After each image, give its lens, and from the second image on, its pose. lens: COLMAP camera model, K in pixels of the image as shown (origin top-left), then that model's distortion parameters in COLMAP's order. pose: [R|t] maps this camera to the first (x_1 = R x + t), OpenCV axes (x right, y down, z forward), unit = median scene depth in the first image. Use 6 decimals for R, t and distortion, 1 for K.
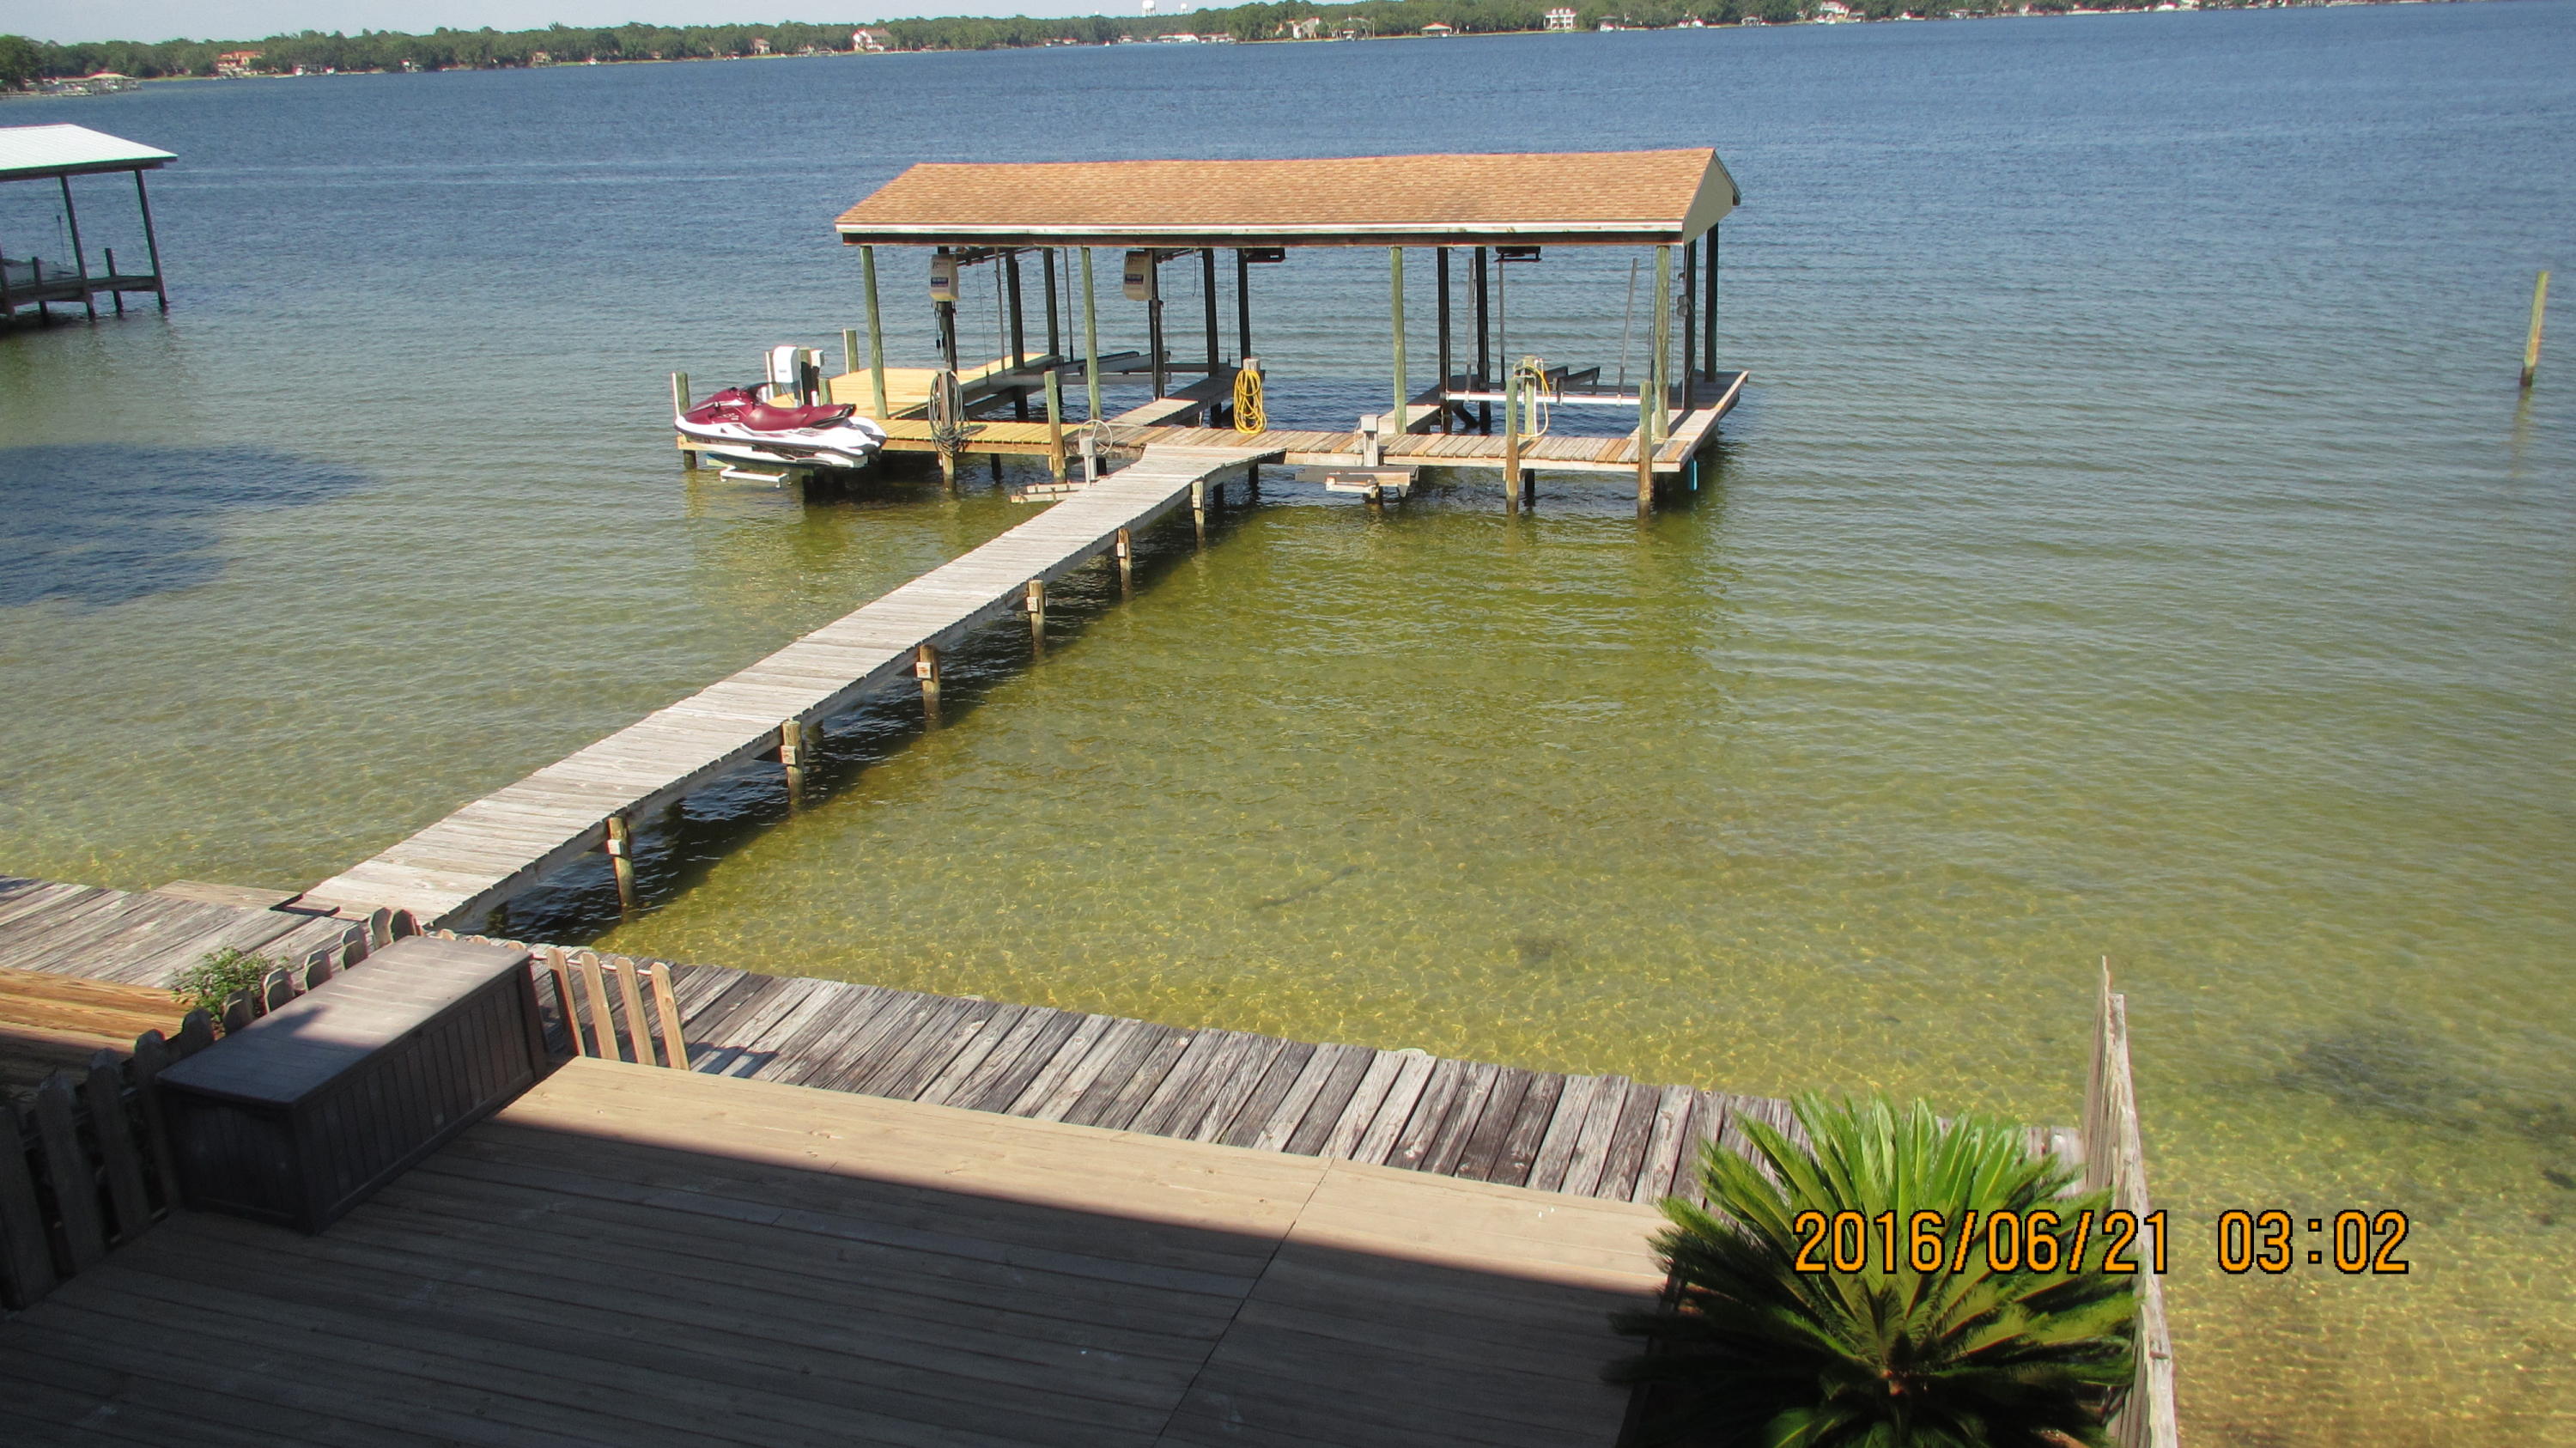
lens RADIAL K [[2136.0, 0, 1283.3], [0, 2136.0, 712.8], [0, 0, 1]] dist [-0.015752, 0.004071]
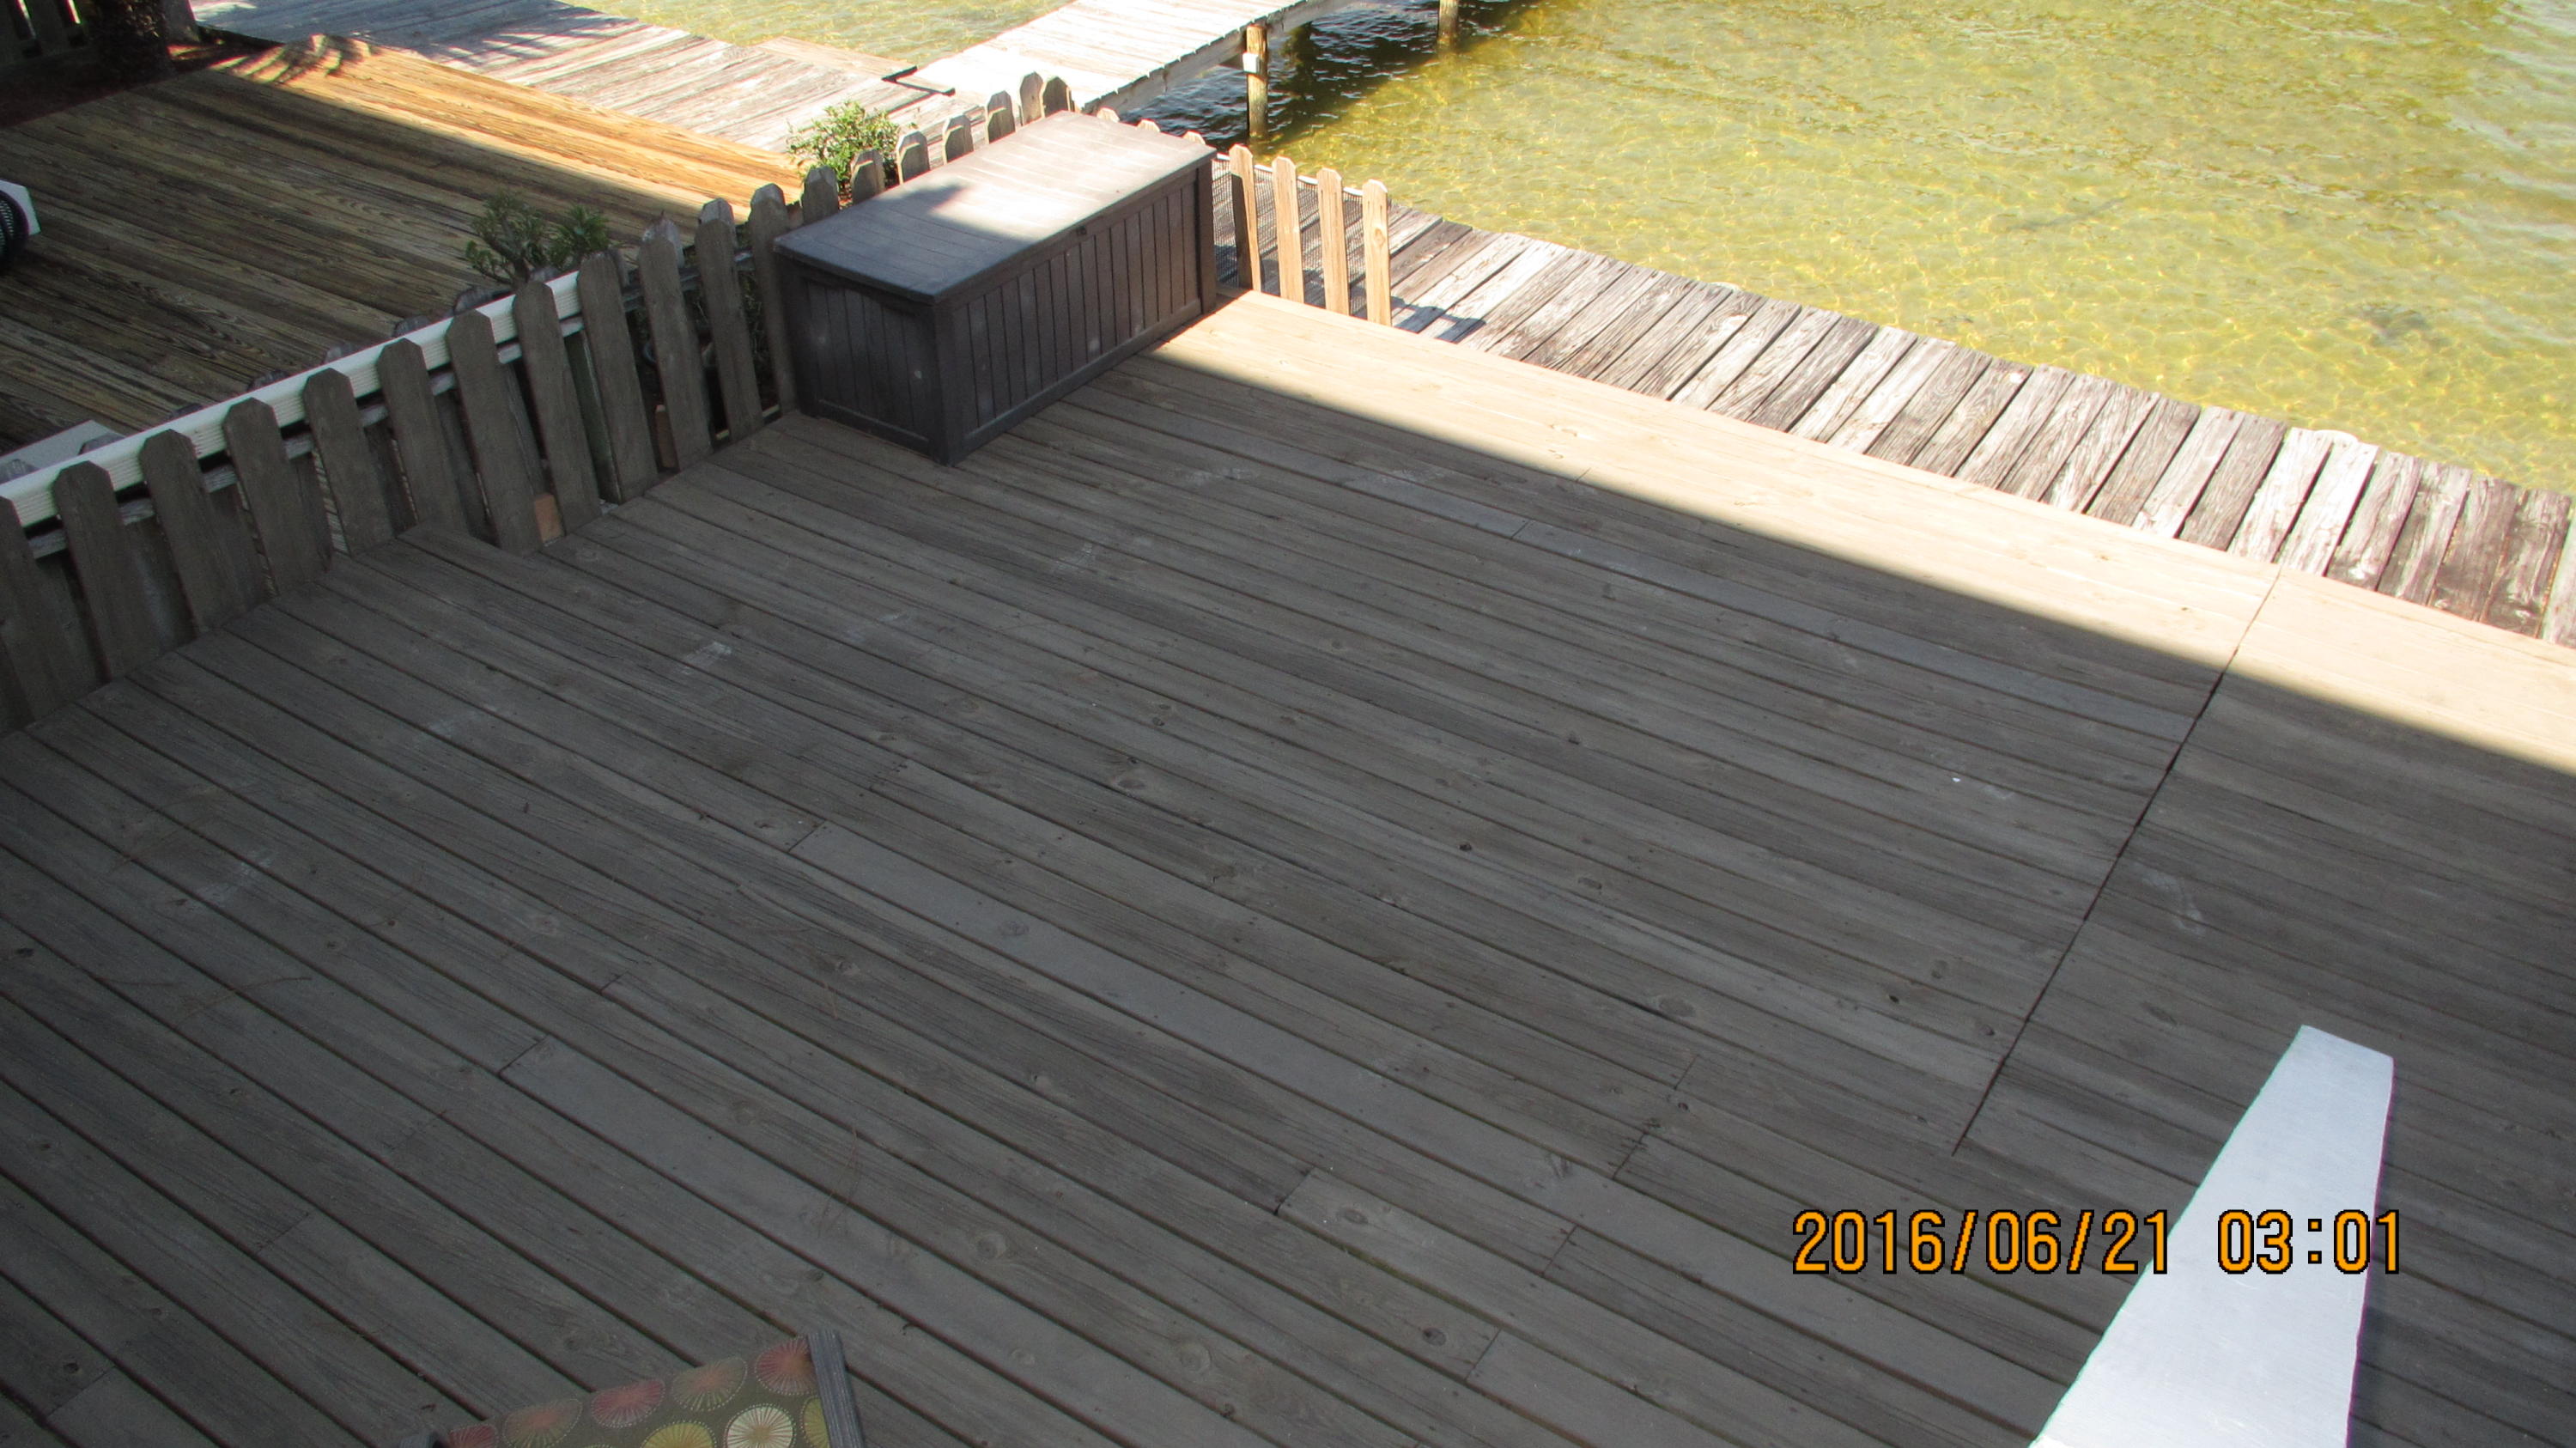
lens RADIAL K [[2172.6, 0, 1284.6], [0, 2172.6, 675.7], [0, 0, 1]] dist [-0.031985, 0.006059]
pose [[0.964935, 0.165074, -0.204088, -0.133891], [-0.099025, 0.948983, 0.299376, 0.055195], [0.243095, -0.268668, 0.932053, 0.214919]]
